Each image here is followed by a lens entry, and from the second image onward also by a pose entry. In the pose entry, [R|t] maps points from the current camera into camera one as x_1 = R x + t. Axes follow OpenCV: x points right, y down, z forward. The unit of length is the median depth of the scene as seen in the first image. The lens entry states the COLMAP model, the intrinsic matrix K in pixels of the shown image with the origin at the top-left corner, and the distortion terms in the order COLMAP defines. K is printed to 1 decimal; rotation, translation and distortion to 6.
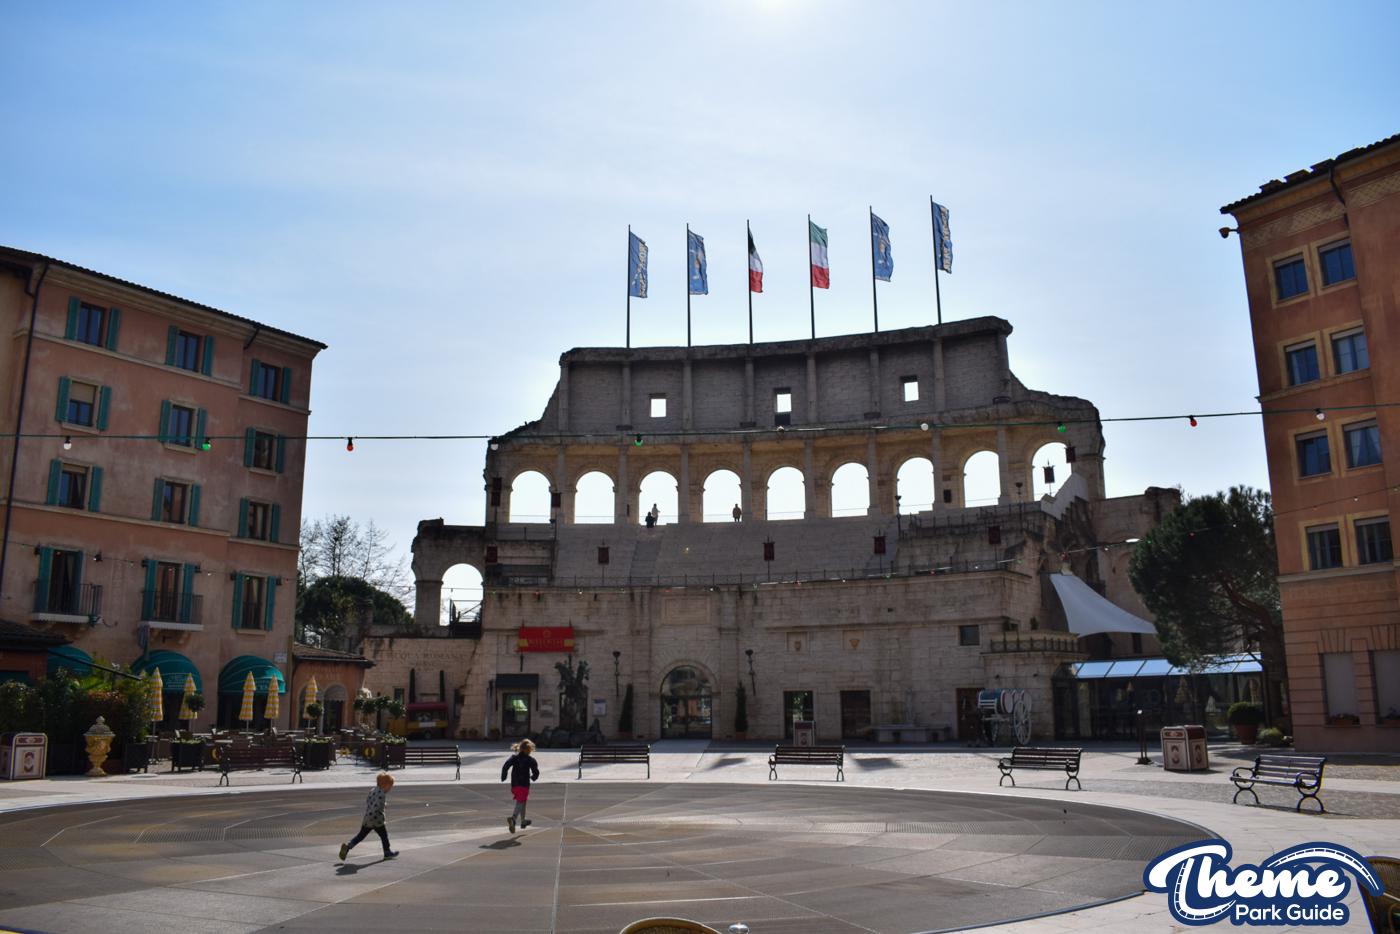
lens RADIAL K [[1092.4, 0, 701.5], [0, 1092.4, 479.8], [0, 0, 1]] dist [-0.091144, 0.006562]
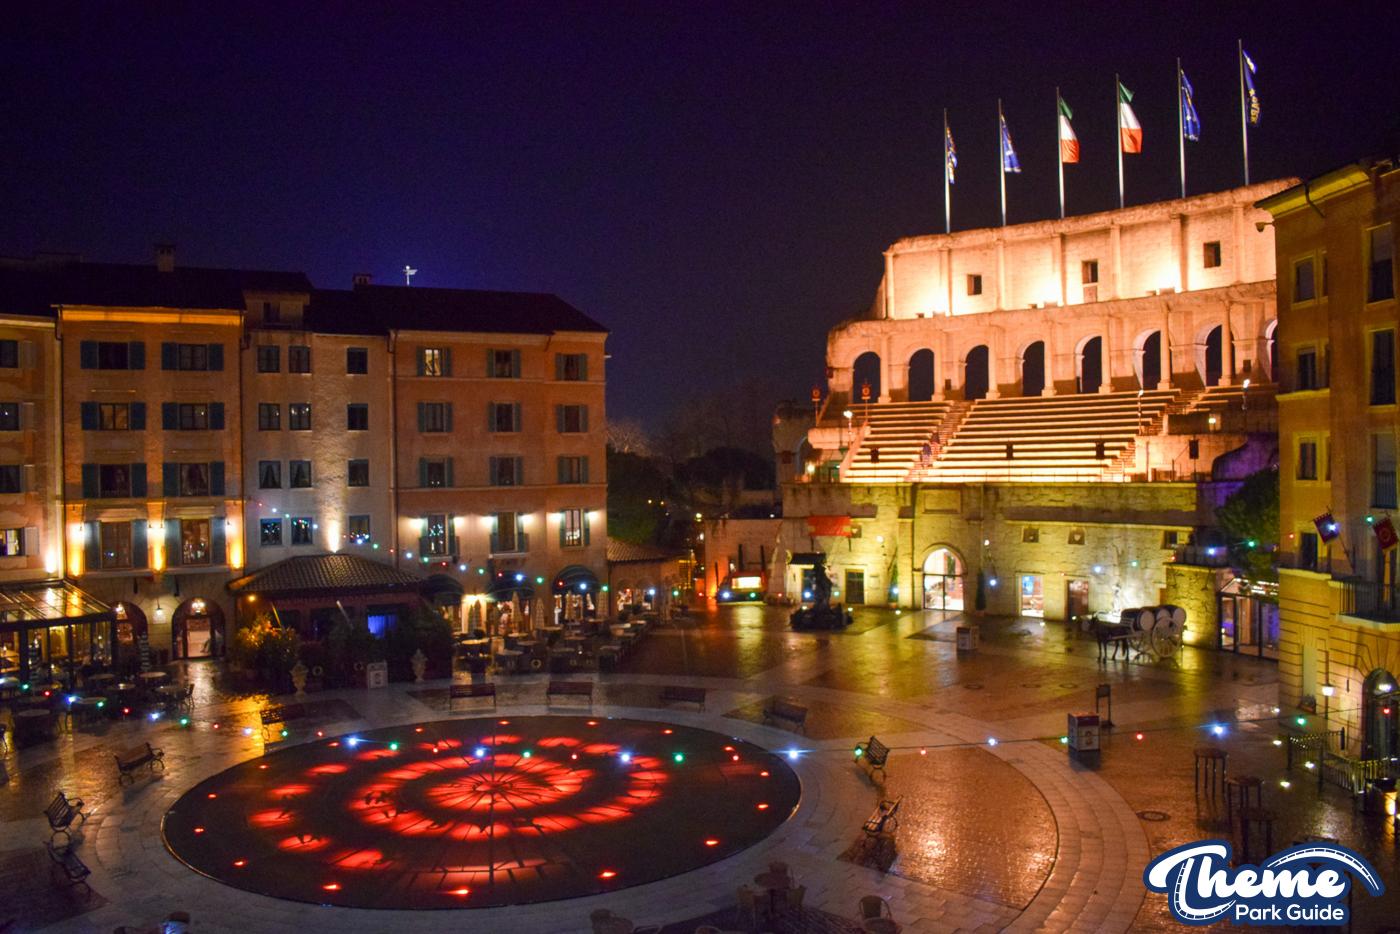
lens RADIAL K [[1089.7, 0, 703.6], [0, 1089.7, 472.5], [0, 0, 1]] dist [-0.090883, 0.009125]
pose [[0.876119, -0.004571, -0.482074, 0.338692], [0.108976, 0.975951, 0.188798, -0.166586], [0.469617, -0.217944, 0.855547, -0.110332]]
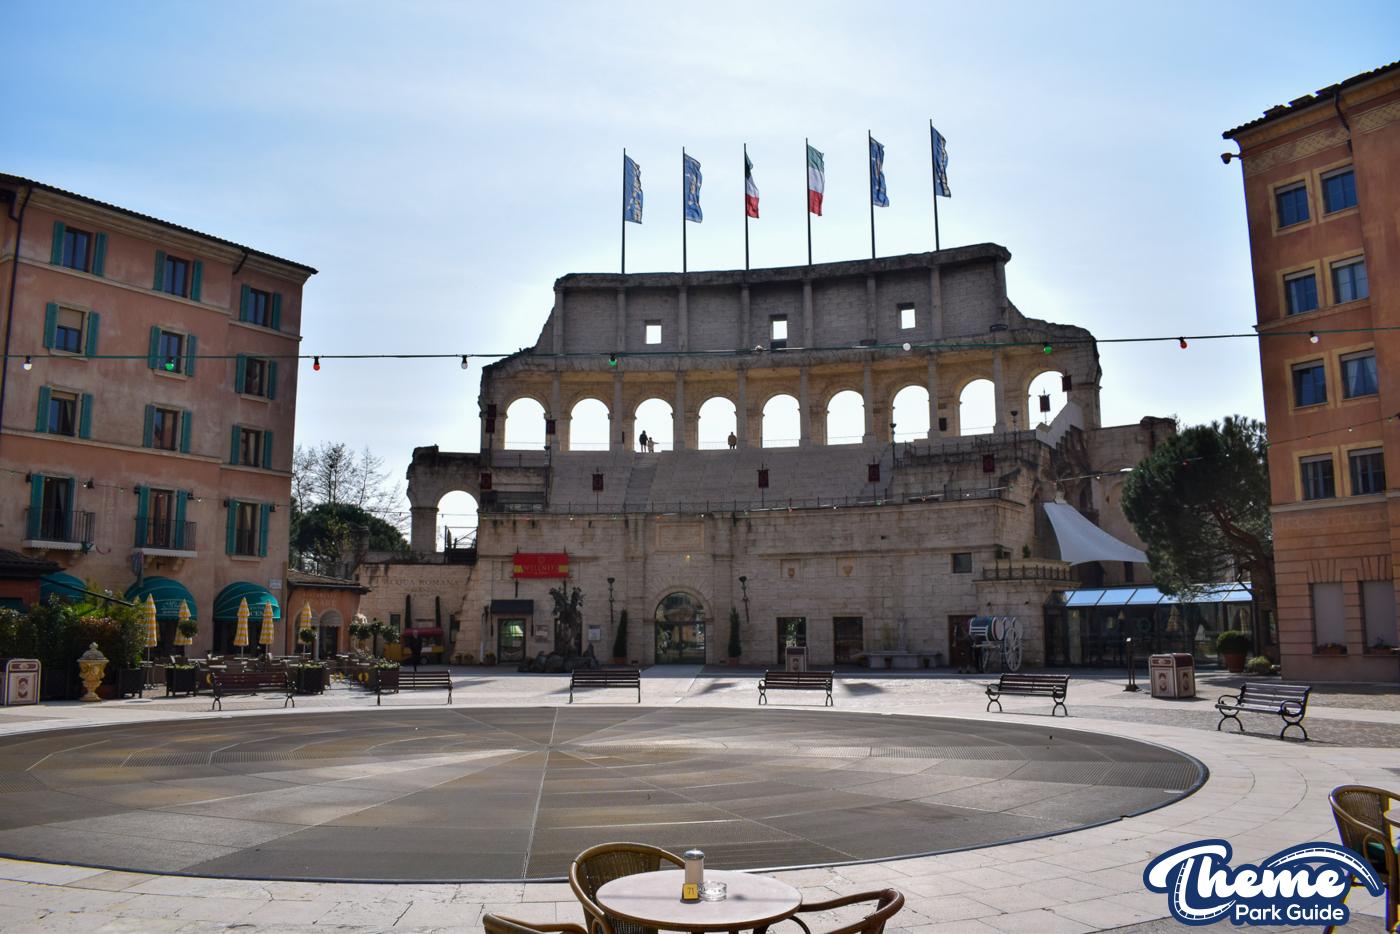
lens RADIAL K [[1090.6, 0, 701.6], [0, 1090.6, 478.1], [0, 0, 1]] dist [-0.089902, 0.005938]
pose [[0.999993, 0.002728, 0.002590, 0.002878], [-0.002890, 0.997913, 0.064511, 0.000866], [-0.002408, -0.064518, 0.997914, 0.003073]]
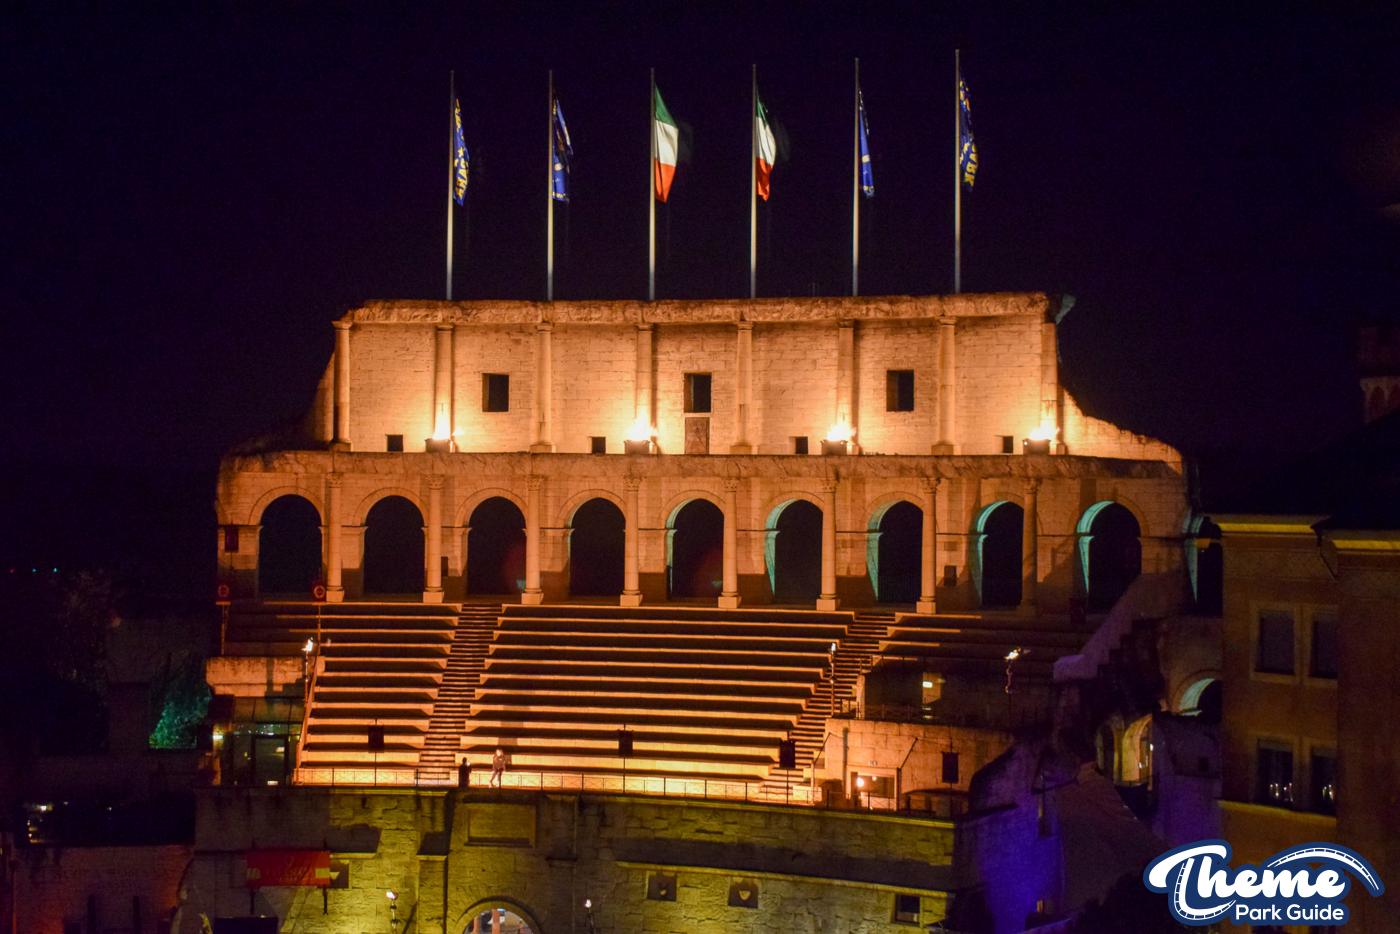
lens RADIAL K [[2032.7, 0, 700.0], [0, 2032.7, 467.0], [0, 0, 1]] dist [-0.042843, 0.052222]
pose [[0.999833, 0.015834, -0.009124, 0.120784], [-0.013862, 0.982462, 0.185948, -0.341022], [0.011908, -0.185791, 0.982517, -0.175017]]
